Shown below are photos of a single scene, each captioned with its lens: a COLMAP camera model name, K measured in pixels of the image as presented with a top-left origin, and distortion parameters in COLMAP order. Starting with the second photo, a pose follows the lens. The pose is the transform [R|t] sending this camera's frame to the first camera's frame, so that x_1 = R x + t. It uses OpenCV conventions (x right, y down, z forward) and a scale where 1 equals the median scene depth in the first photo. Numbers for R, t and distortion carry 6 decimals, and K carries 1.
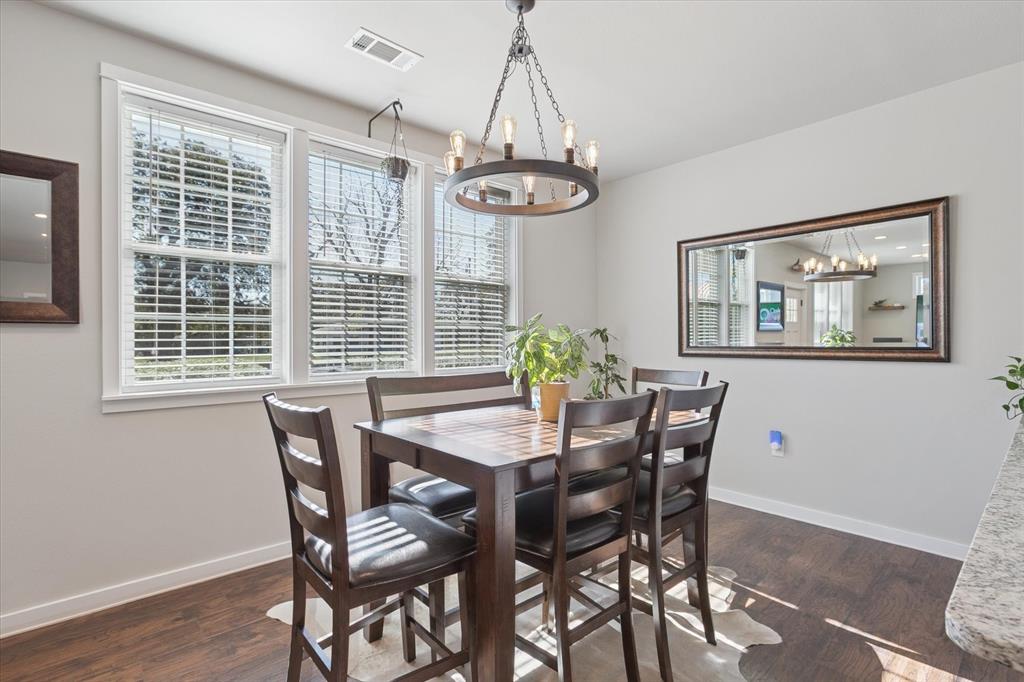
lens RADIAL K [[485.4, 0, 508.8], [0, 485.4, 341.8], [0, 0, 1]] dist [-0.013778, 0.000817]
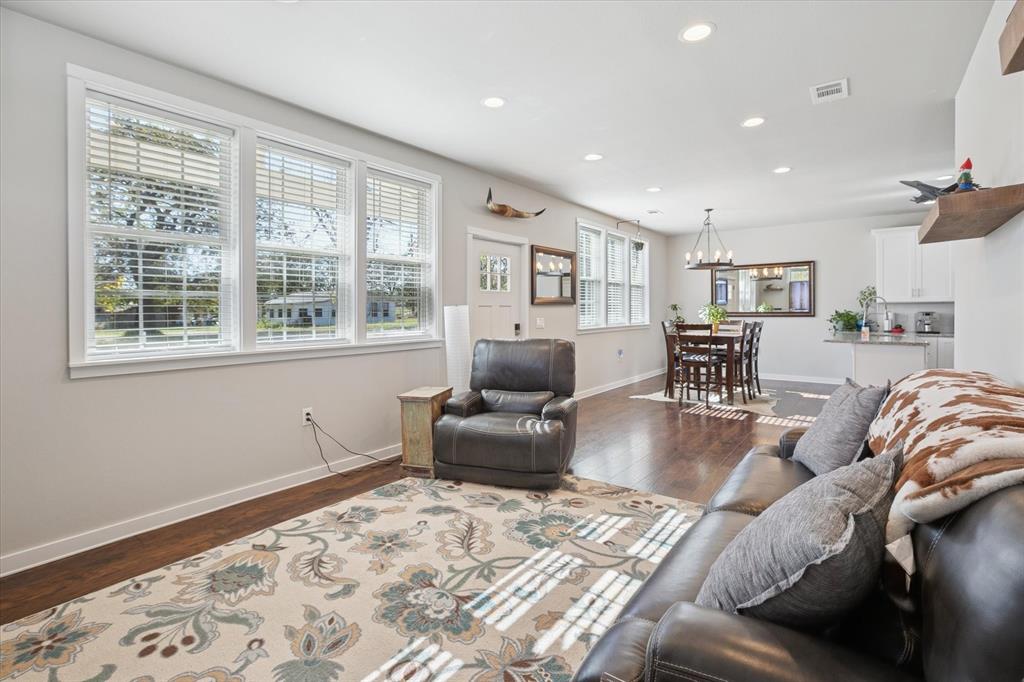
lens RADIAL K [[459.5, 0, 512.9], [0, 459.5, 313.5], [0, 0, 1]] dist [-0.017870, 0.007528]
pose [[0.984156, -0.006434, 0.177187, -1.420374], [0.005577, 0.999970, 0.005336, -0.001137], [-0.177216, -0.004263, 0.984163, -1.451595]]
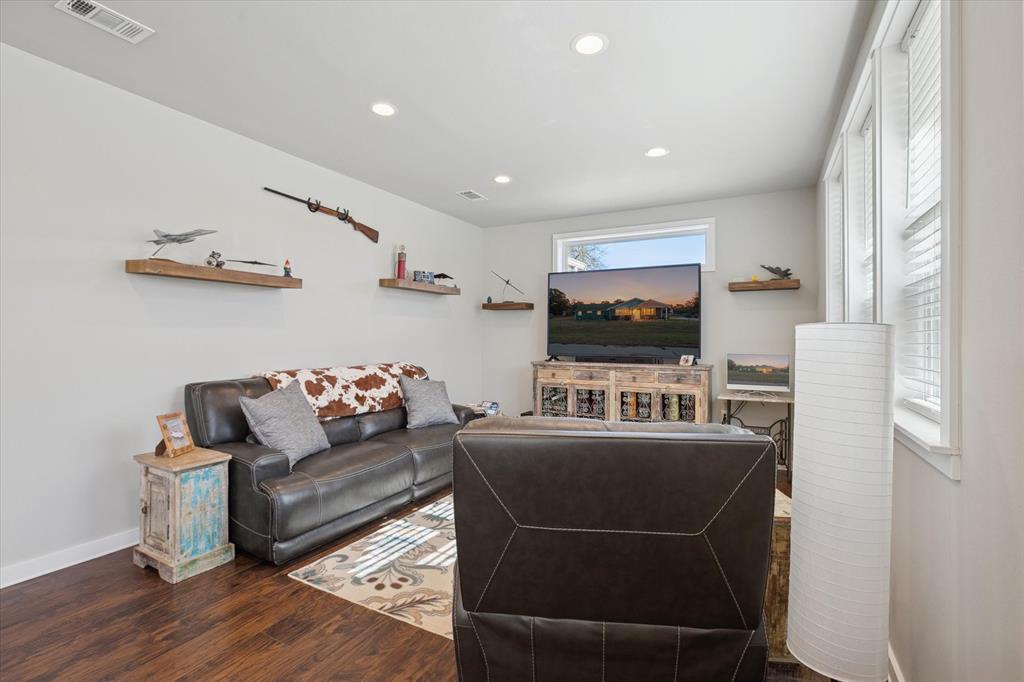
lens RADIAL K [[459.5, 0, 522.0], [0, 459.5, 339.0], [0, 0, 1]] dist [-0.017870, 0.007528]
pose [[-0.939750, -0.007729, -0.341776, -0.862537], [-0.010155, 0.999934, 0.005309, -0.004448], [0.341713, 0.008460, -0.939766, 0.449238]]
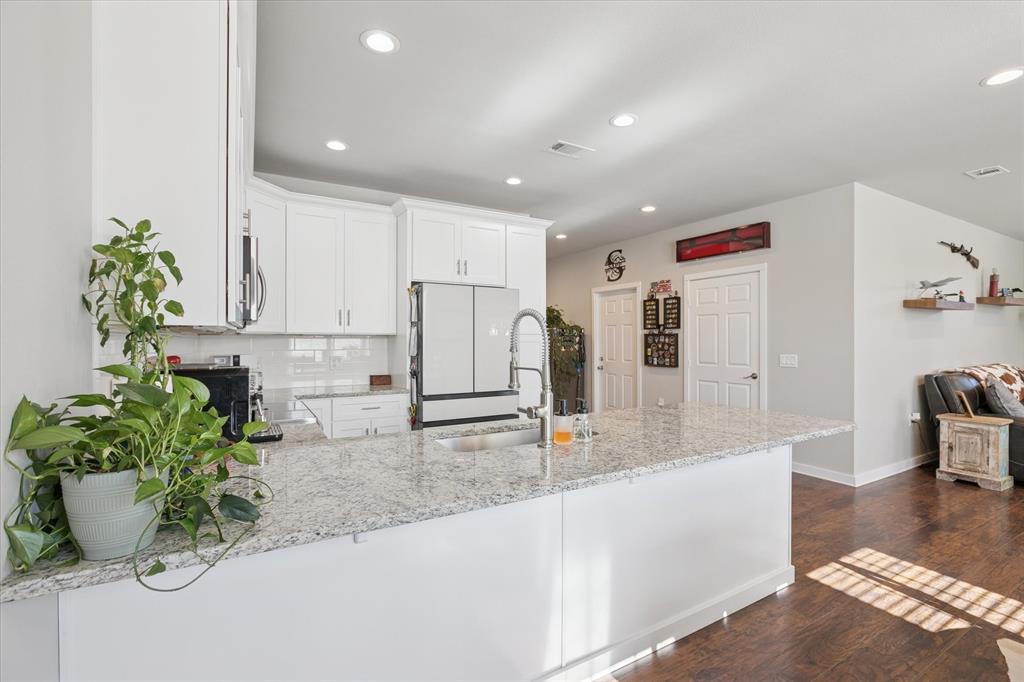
lens RADIAL K [[459.5, 0, 516.9], [0, 459.5, 341.3], [0, 0, 1]] dist [-0.017870, 0.007528]
pose [[-0.980080, -0.002775, 0.198584, 0.666735], [-0.000973, 0.999957, 0.009173, -0.023759], [-0.198601, 0.008797, -0.980041, 1.147911]]
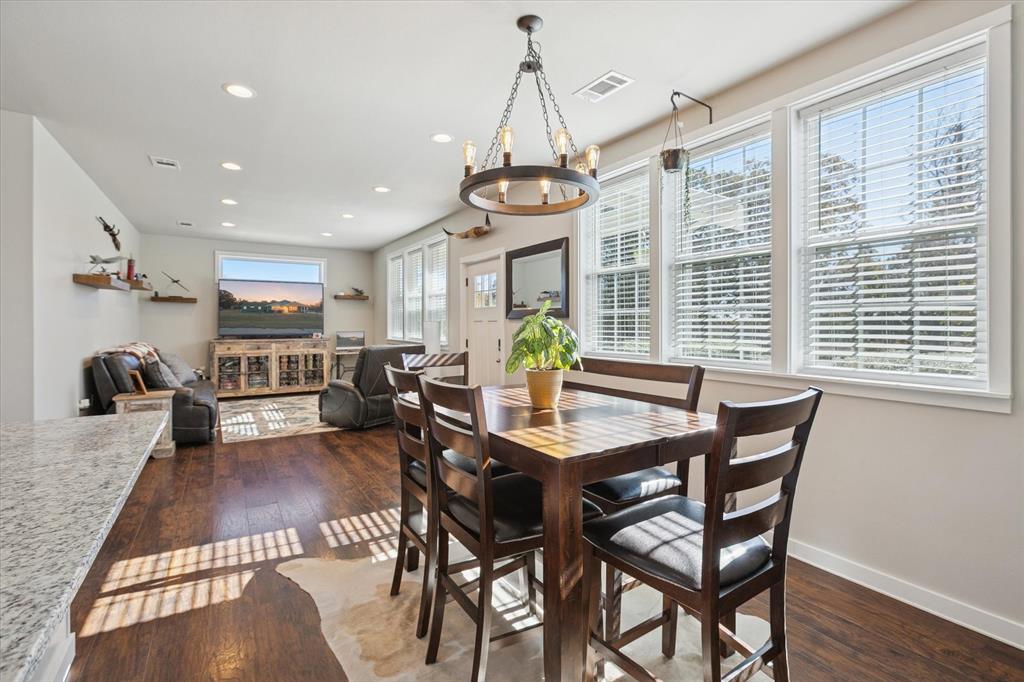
lens RADIAL K [[459.5, 0, 508.2], [0, 459.5, 328.7], [0, 0, 1]] dist [-0.017870, 0.007528]
pose [[-0.162369, 0.007529, -0.986701, 0.831011], [-0.006181, 0.999944, 0.008648, -0.005141], [0.986711, 0.007502, -0.162314, 0.854375]]
